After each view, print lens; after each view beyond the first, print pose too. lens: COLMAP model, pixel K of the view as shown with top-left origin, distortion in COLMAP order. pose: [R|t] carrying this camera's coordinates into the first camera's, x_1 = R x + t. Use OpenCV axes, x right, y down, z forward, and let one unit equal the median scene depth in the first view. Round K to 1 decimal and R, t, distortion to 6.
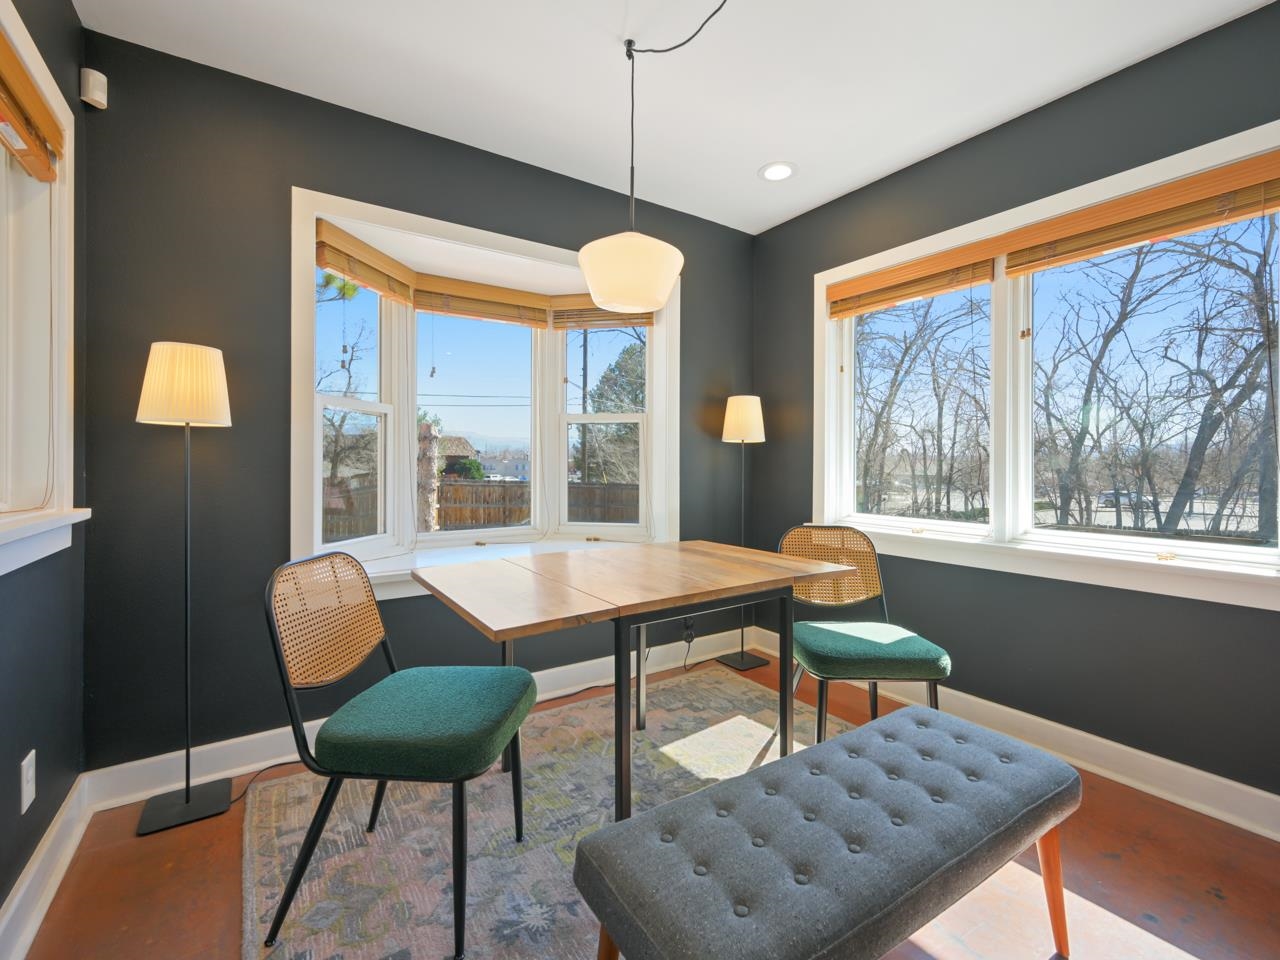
lens RADIAL K [[574.4, 0, 643.0], [0, 574.4, 461.3], [0, 0, 1]] dist [-0.003496, 0.001092]
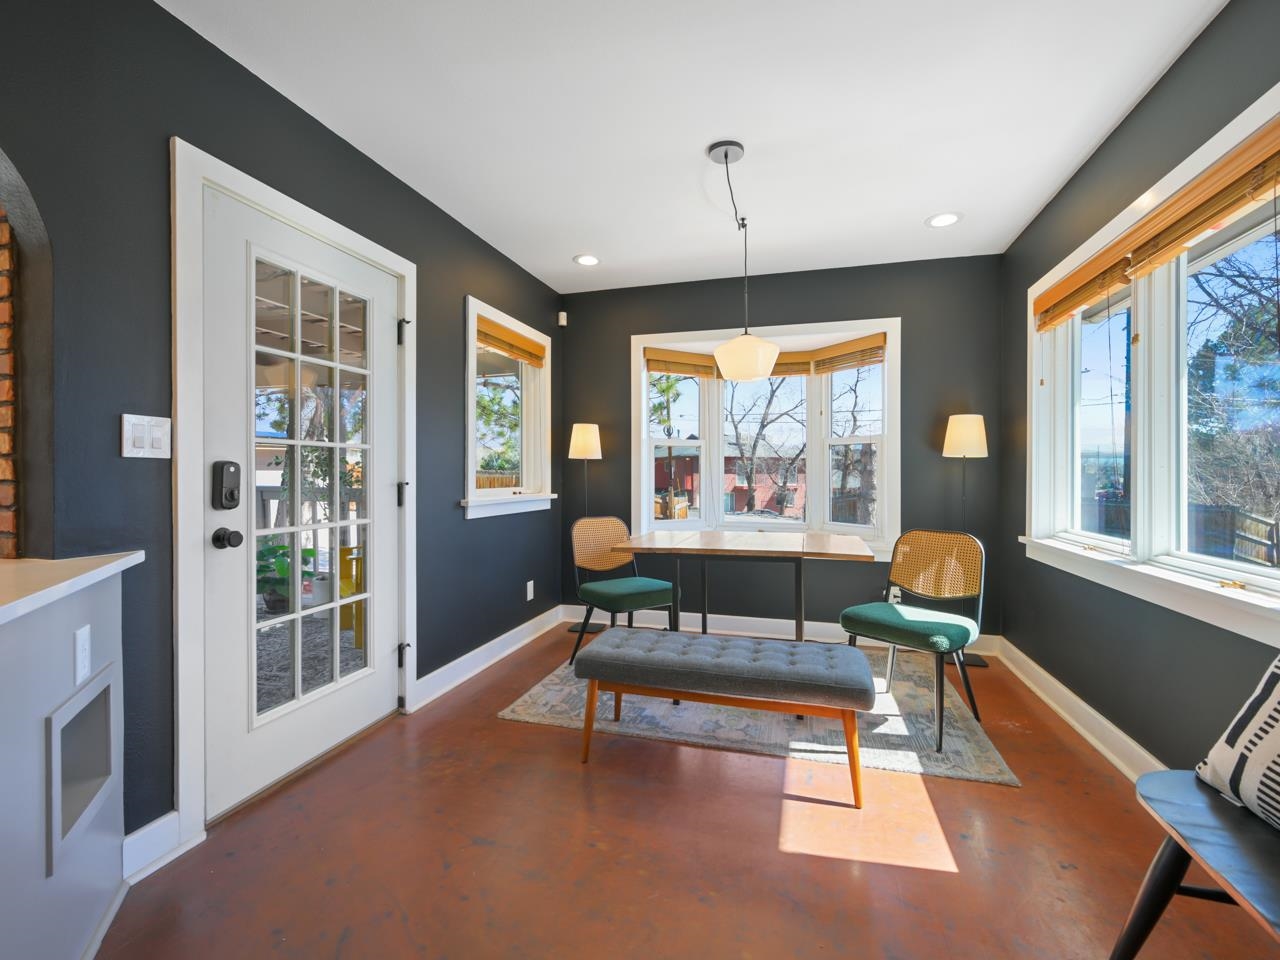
lens RADIAL K [[574.4, 0, 643.0], [0, 574.4, 475.4], [0, 0, 1]] dist [-0.003496, 0.001092]
pose [[0.640261, 0.002202, -0.768154, 0.927290], [0.000752, 0.999994, 0.003494, -0.004637], [0.768157, -0.002815, 0.640256, -0.235789]]
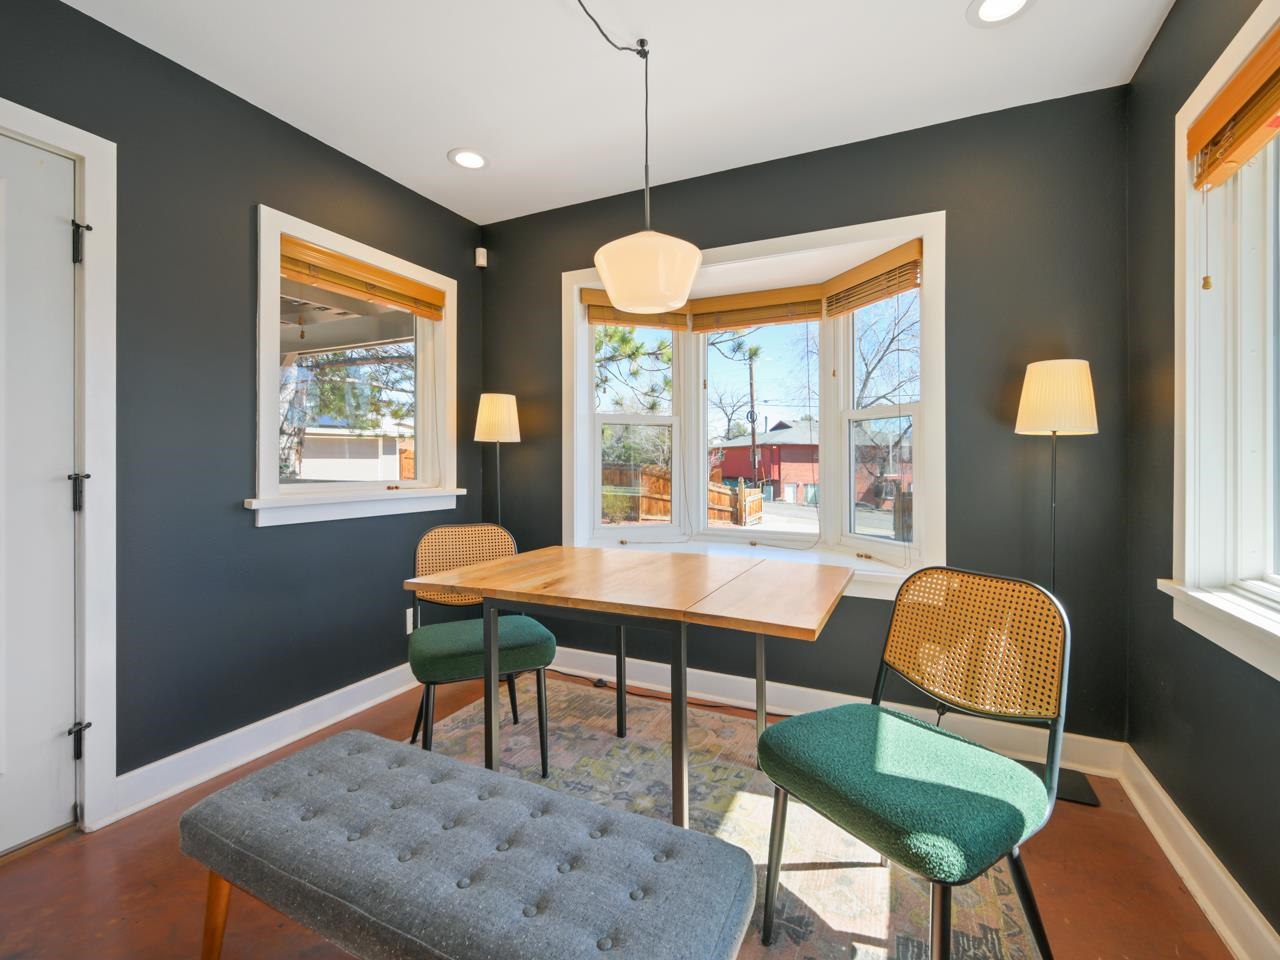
lens RADIAL K [[574.4, 0, 648.4], [0, 574.4, 461.3], [0, 0, 1]] dist [-0.003496, 0.001092]
pose [[0.507584, -0.001450, -0.861601, 0.736486], [-0.000570, 0.999998, -0.002018, -0.002857], [0.861602, 0.001515, 0.507582, 0.448143]]
